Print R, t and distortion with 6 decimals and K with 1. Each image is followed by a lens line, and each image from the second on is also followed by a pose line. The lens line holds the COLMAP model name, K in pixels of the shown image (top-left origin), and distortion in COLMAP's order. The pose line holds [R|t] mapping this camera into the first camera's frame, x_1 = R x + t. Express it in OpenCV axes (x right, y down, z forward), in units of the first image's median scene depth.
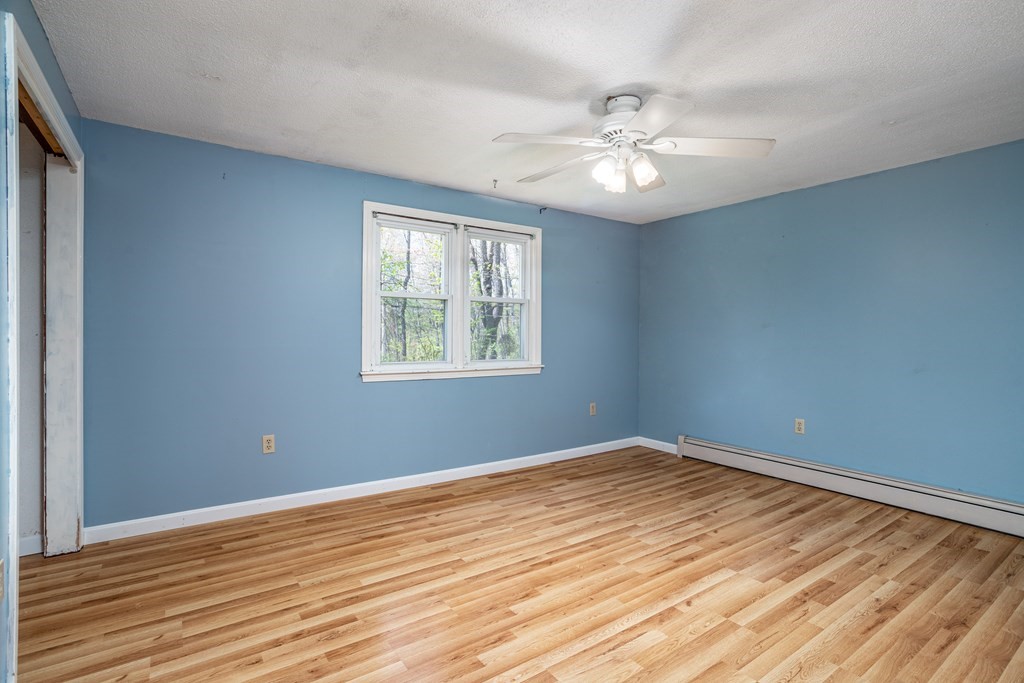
lens RADIAL K [[494.5, 0, 504.8], [0, 494.5, 337.3], [0, 0, 1]] dist [-0.054654, 0.033426]
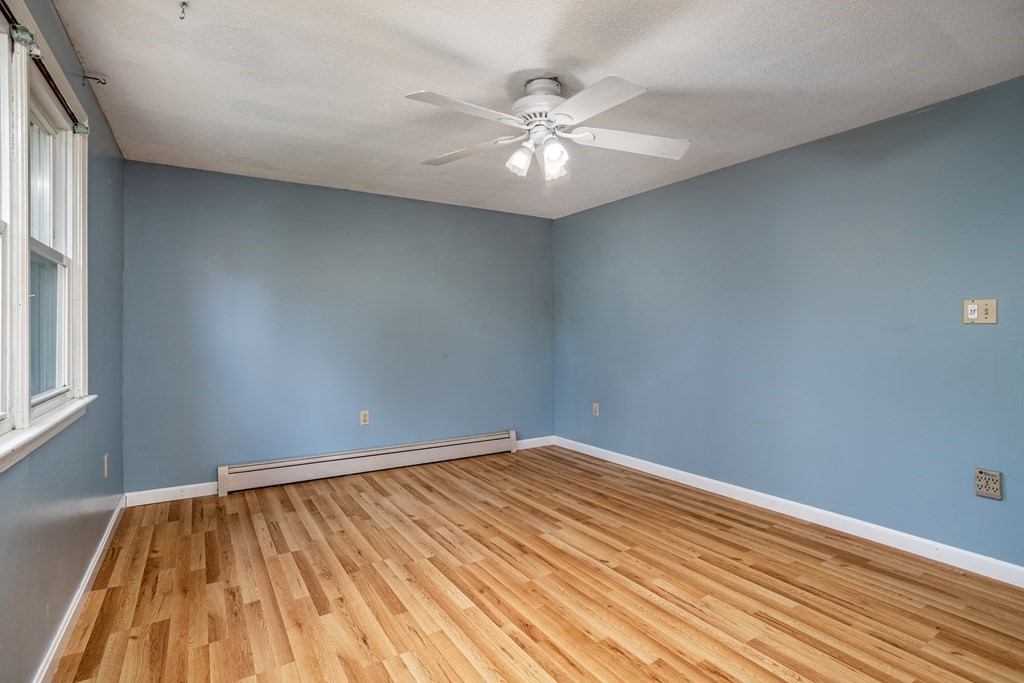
lens RADIAL K [[494.5, 0, 504.8], [0, 494.5, 337.3], [0, 0, 1]] dist [-0.054654, 0.033426]
pose [[0.043987, -0.016875, 0.998890, -0.626619], [0.009435, 0.999820, 0.016475, -0.009600], [-0.998988, 0.008700, 0.044139, 0.929439]]
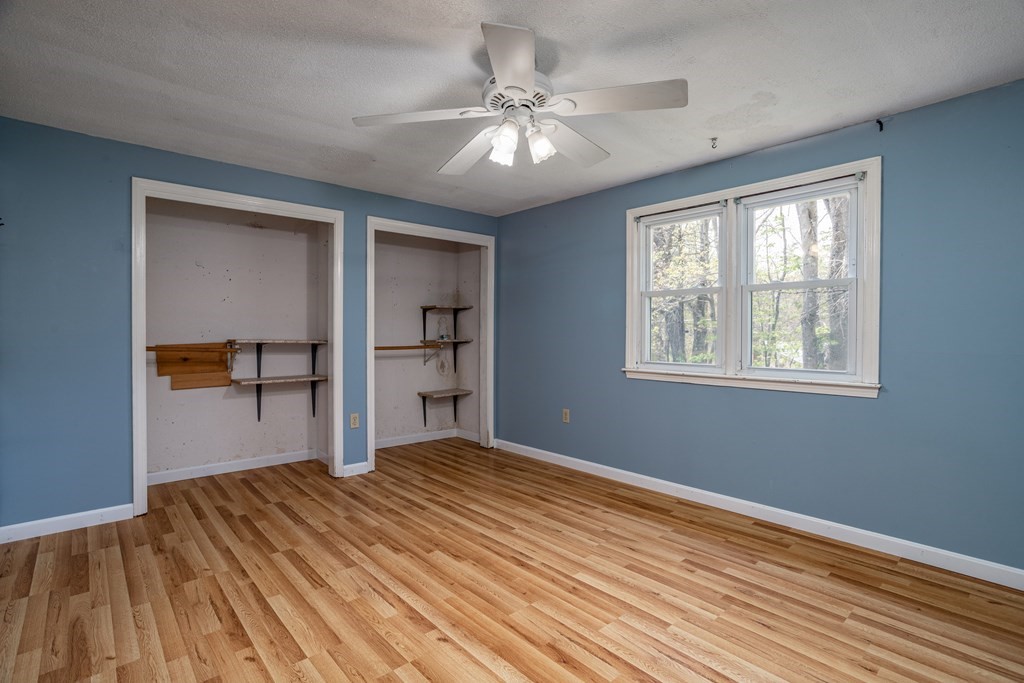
lens RADIAL K [[494.5, 0, 504.8], [0, 494.5, 337.3], [0, 0, 1]] dist [-0.054654, 0.033426]
pose [[0.118520, 0.004373, -0.992942, 0.989733], [-0.006569, 0.999972, 0.003620, -0.000419], [0.992930, 0.006094, 0.118546, 0.788752]]
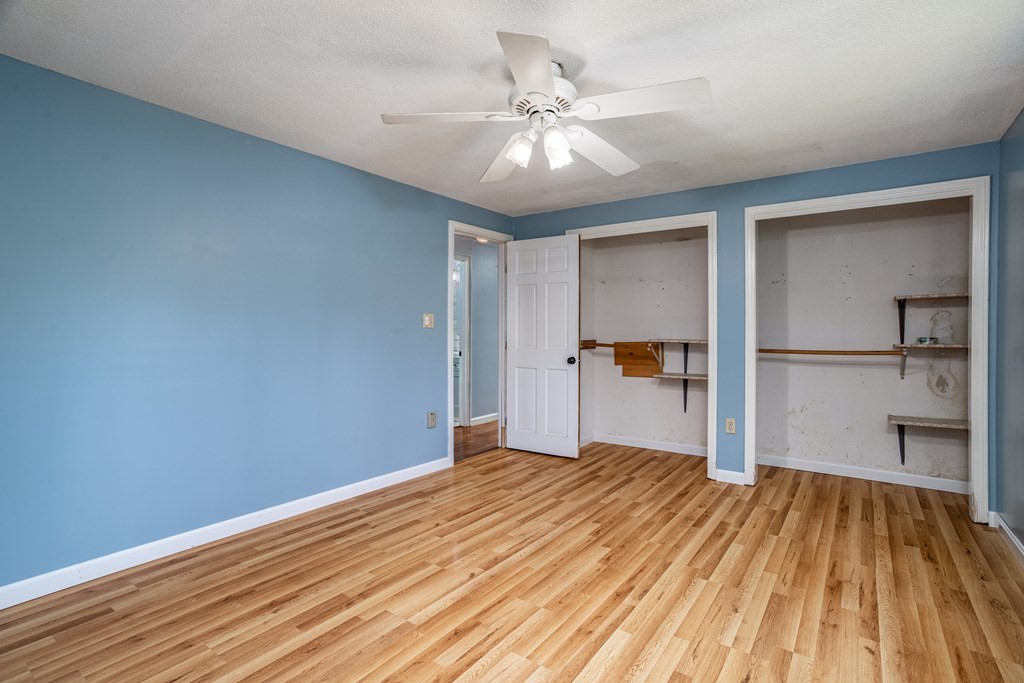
lens RADIAL K [[497.6, 0, 515.4], [0, 497.6, 330.5], [0, 0, 1]] dist [-0.054590, 0.034486]
pose [[-0.940625, -0.010525, -0.339285, 0.527375], [-0.010834, 0.999941, -0.000983, -0.005652], [0.339276, 0.002751, -0.940683, 1.635872]]
